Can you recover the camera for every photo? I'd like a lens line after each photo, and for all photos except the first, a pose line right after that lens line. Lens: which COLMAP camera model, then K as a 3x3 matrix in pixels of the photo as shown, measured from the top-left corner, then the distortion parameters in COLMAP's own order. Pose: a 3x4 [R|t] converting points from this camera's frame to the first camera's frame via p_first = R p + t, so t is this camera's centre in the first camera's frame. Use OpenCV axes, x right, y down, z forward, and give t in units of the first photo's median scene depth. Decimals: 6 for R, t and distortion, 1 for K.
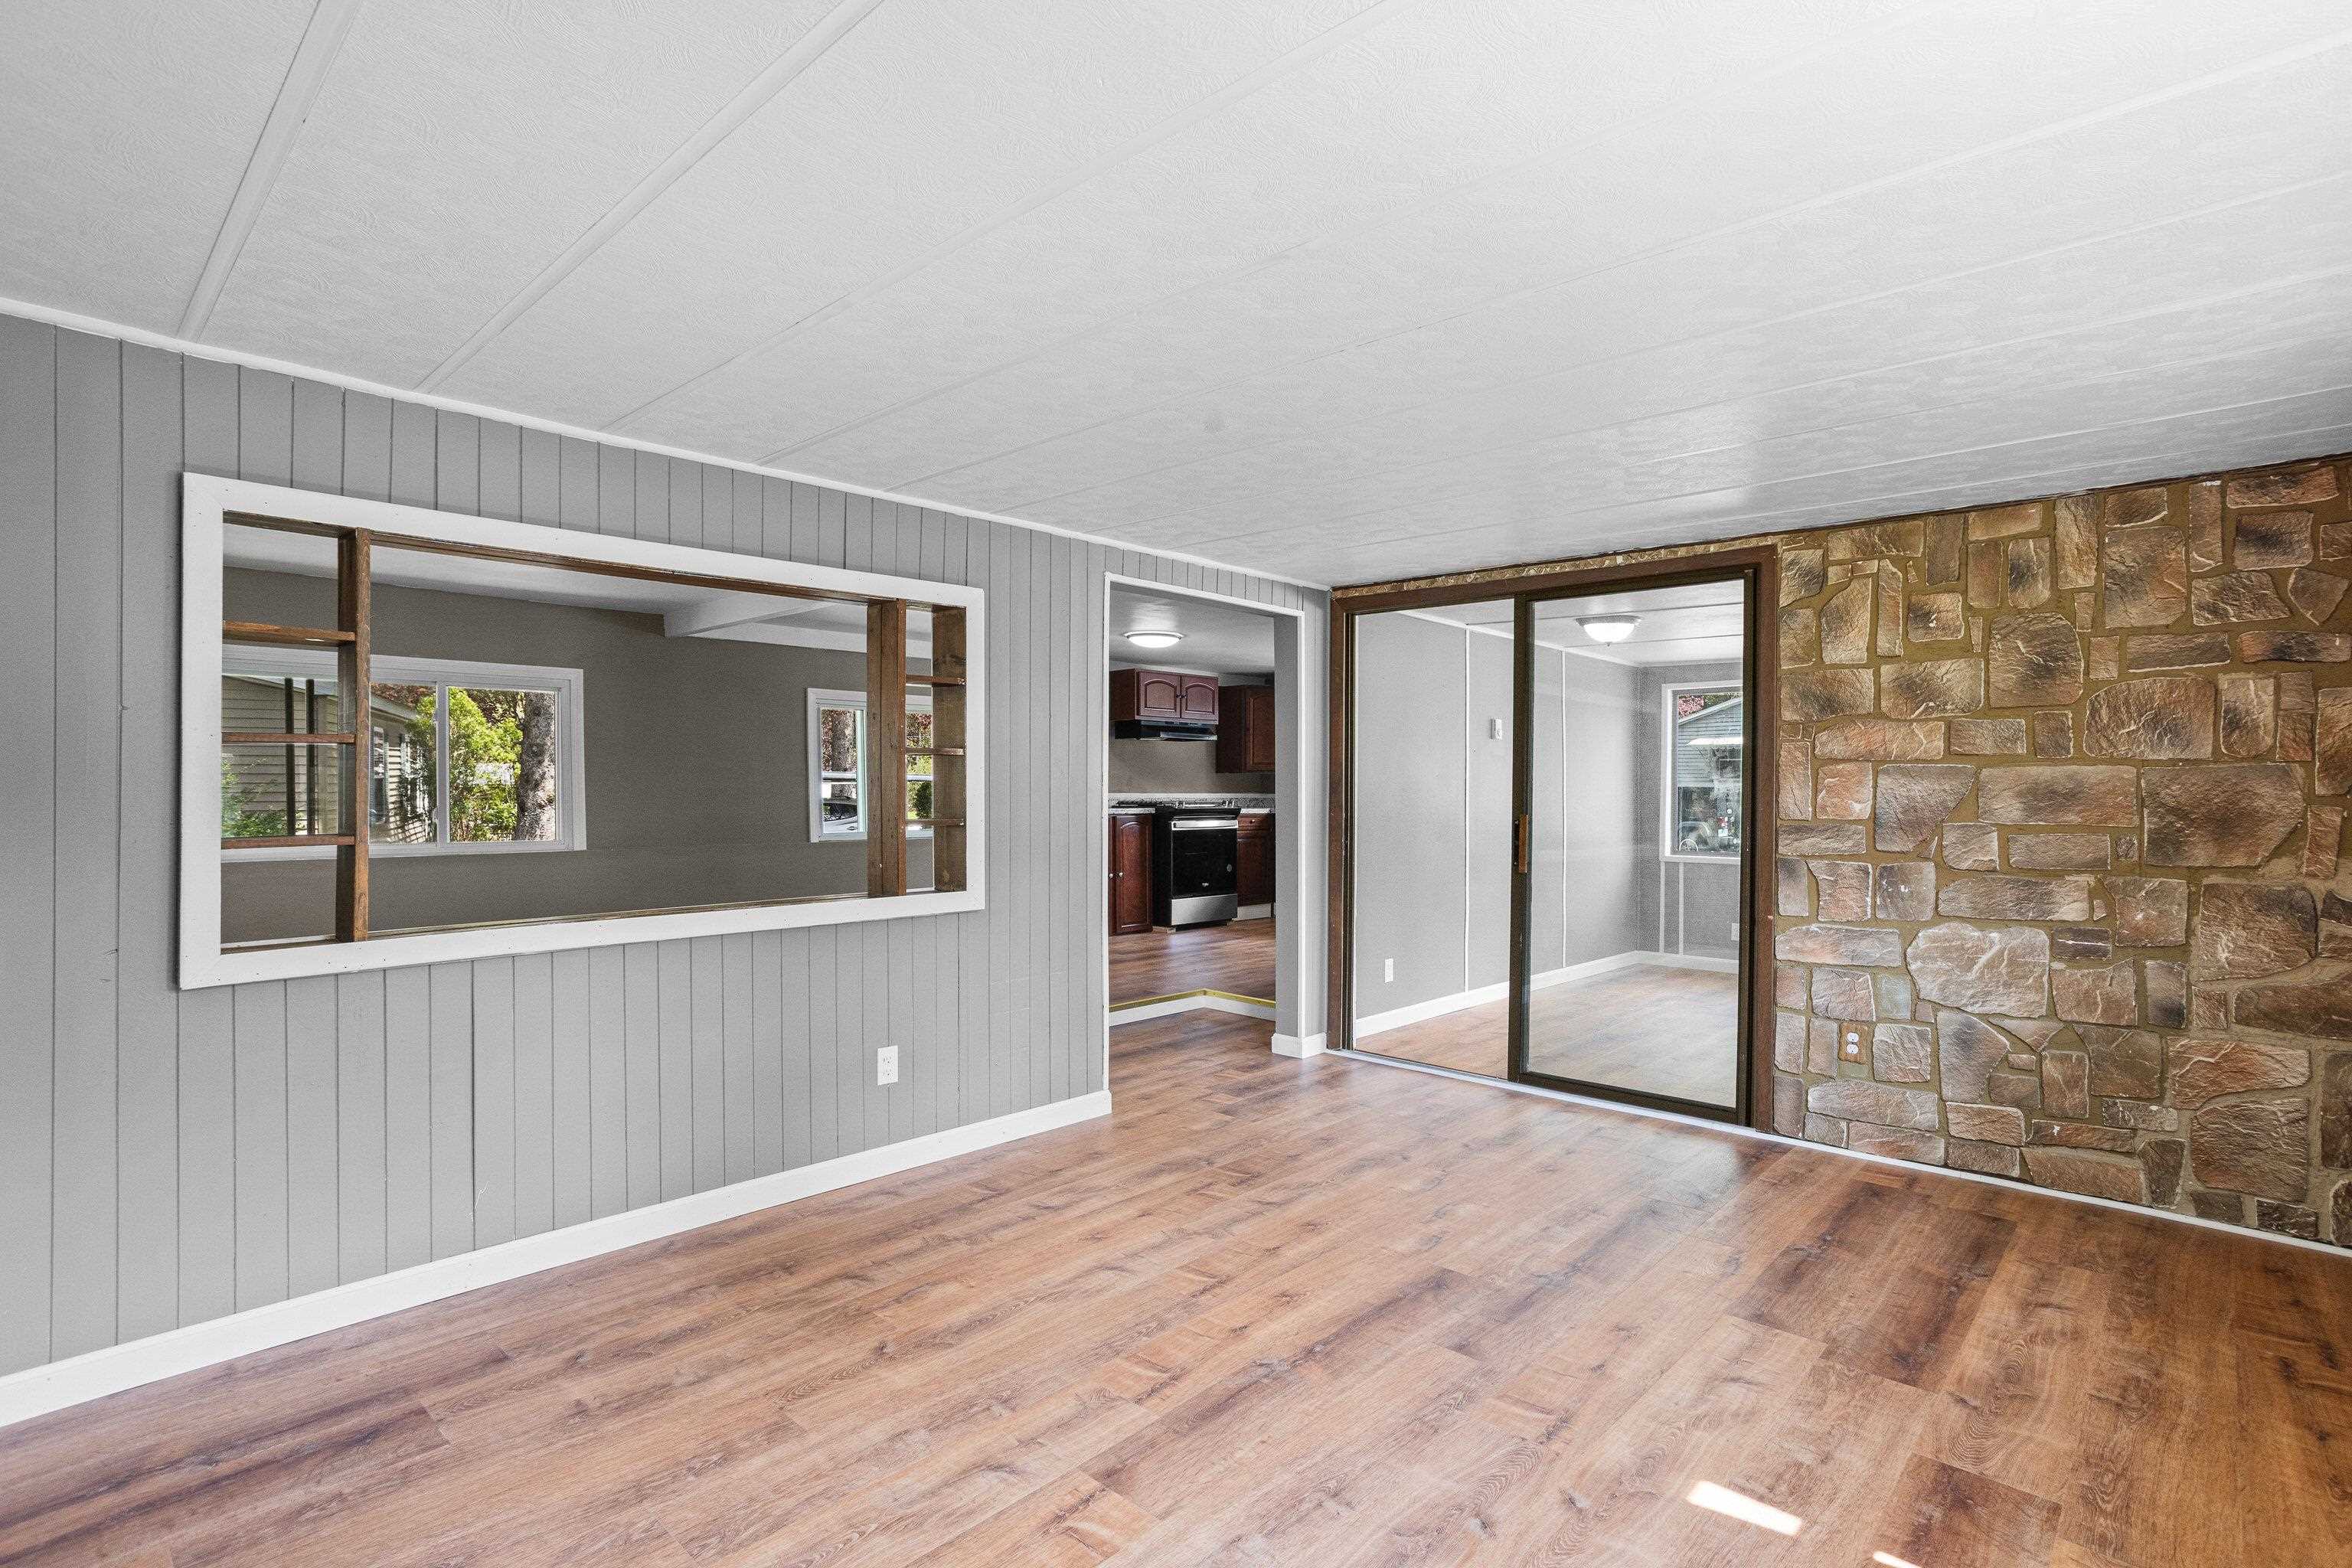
lens RADIAL K [[1138.5, 0, 1228.4], [0, 1138.5, 792.2], [0, 0, 1]] dist [-0.055221, 0.031939]
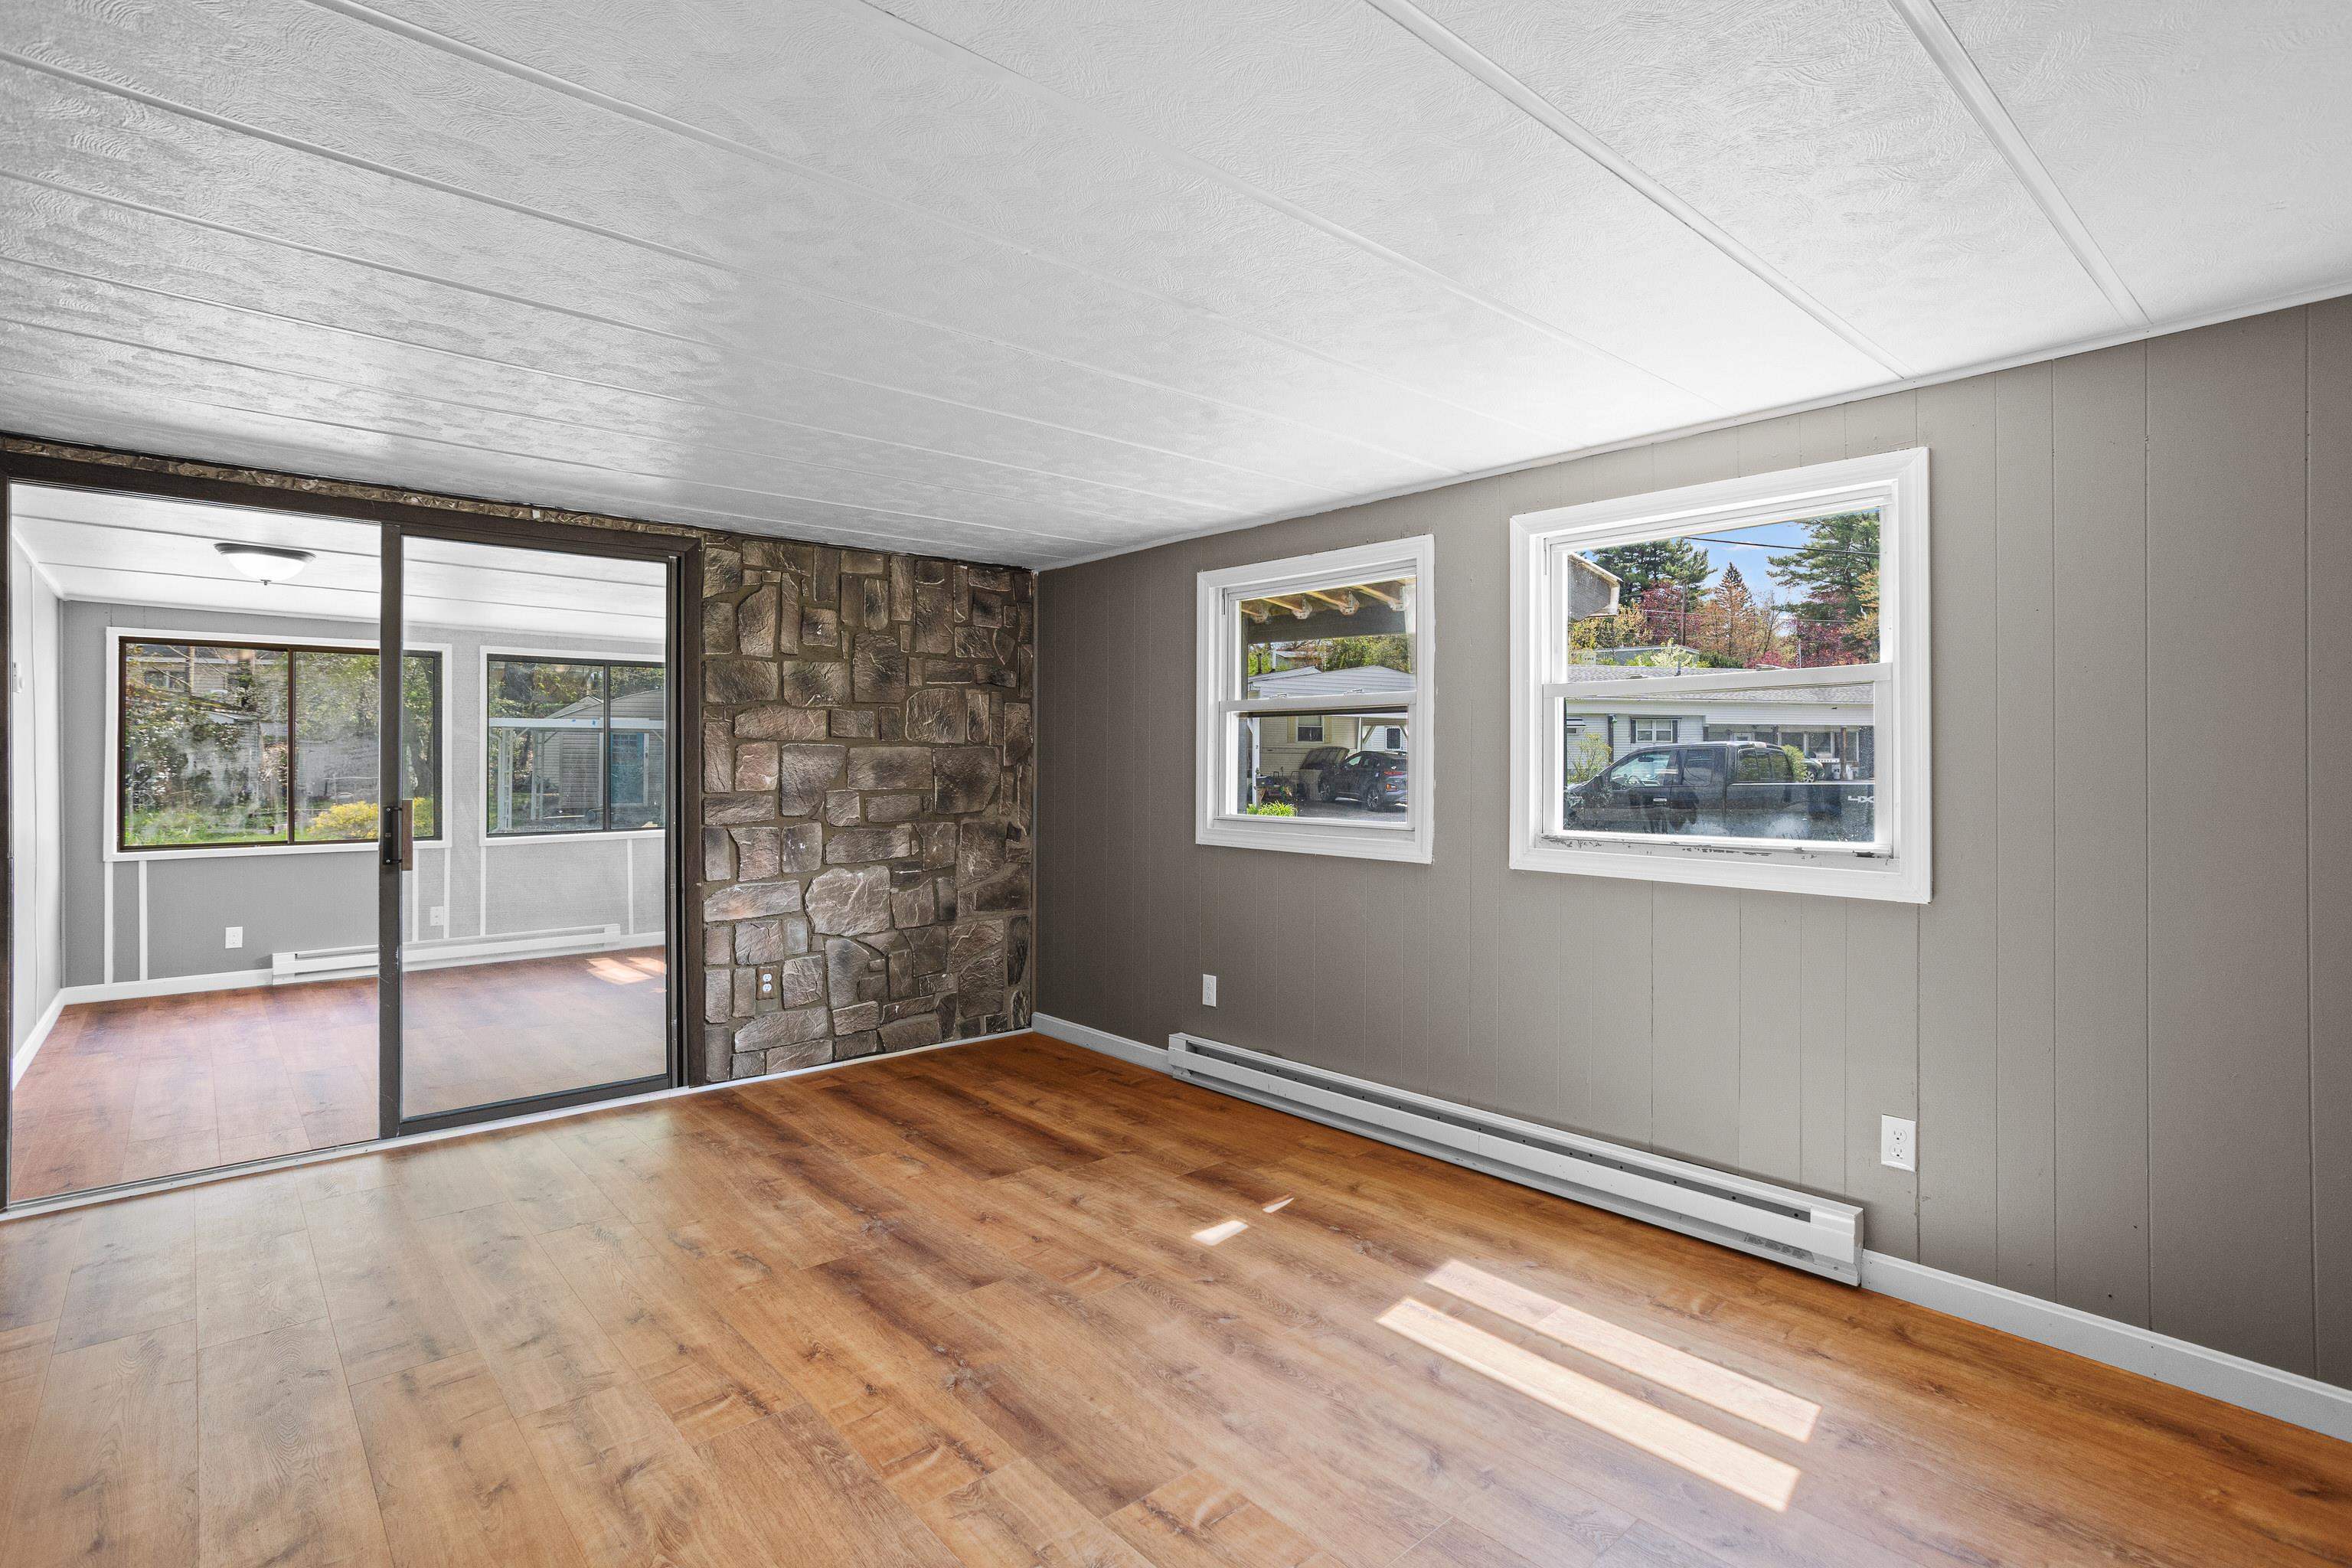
lens RADIAL K [[1116.1, 0, 1171.1], [0, 1116.1, 754.5], [0, 0, 1]] dist [-0.047660, 0.030163]
pose [[0.128592, 0.001331, 0.991697, -0.617838], [0.008592, 0.999960, -0.002457, -0.007892], [-0.991660, 0.008837, 0.128575, 0.503865]]
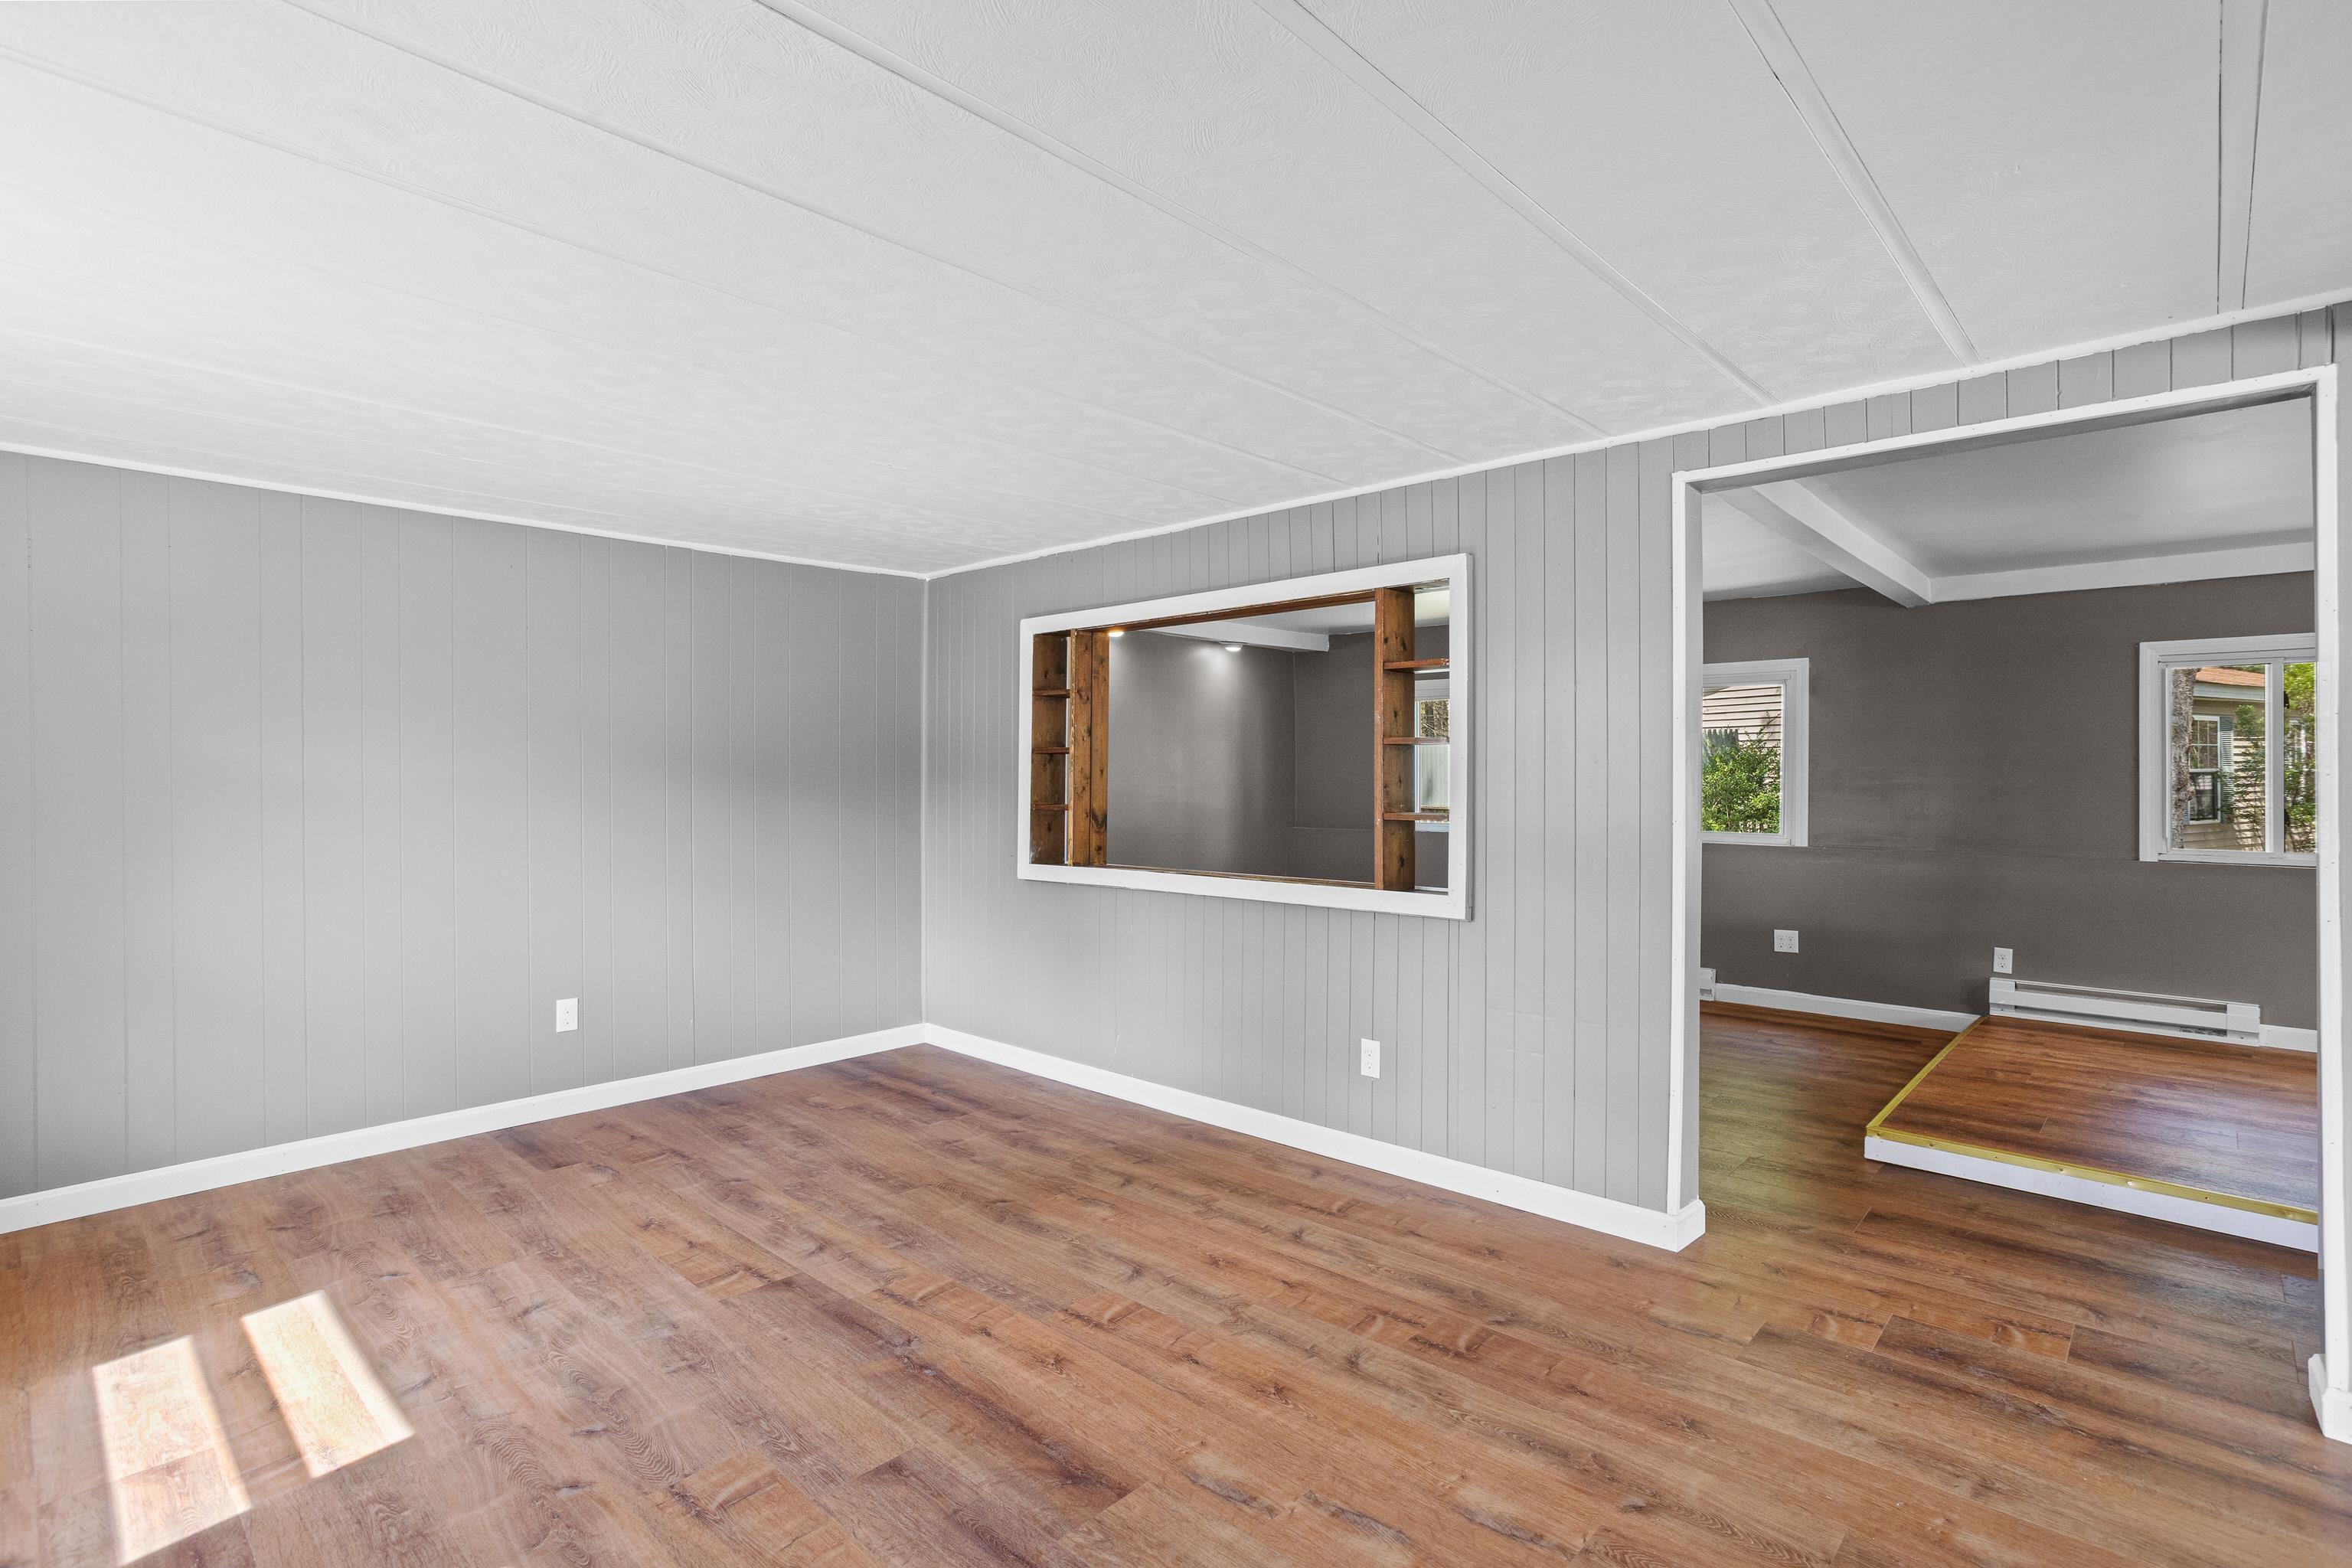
lens RADIAL K [[1161.5, 0, 1189.8], [0, 1161.5, 790.6], [0, 0, 1]] dist [-0.056498, 0.034732]
pose [[-0.028574, 0.009192, -0.999549, 0.763448], [-0.008856, 0.999916, 0.009448, -0.002358], [0.999552, 0.009122, -0.028491, 0.922210]]
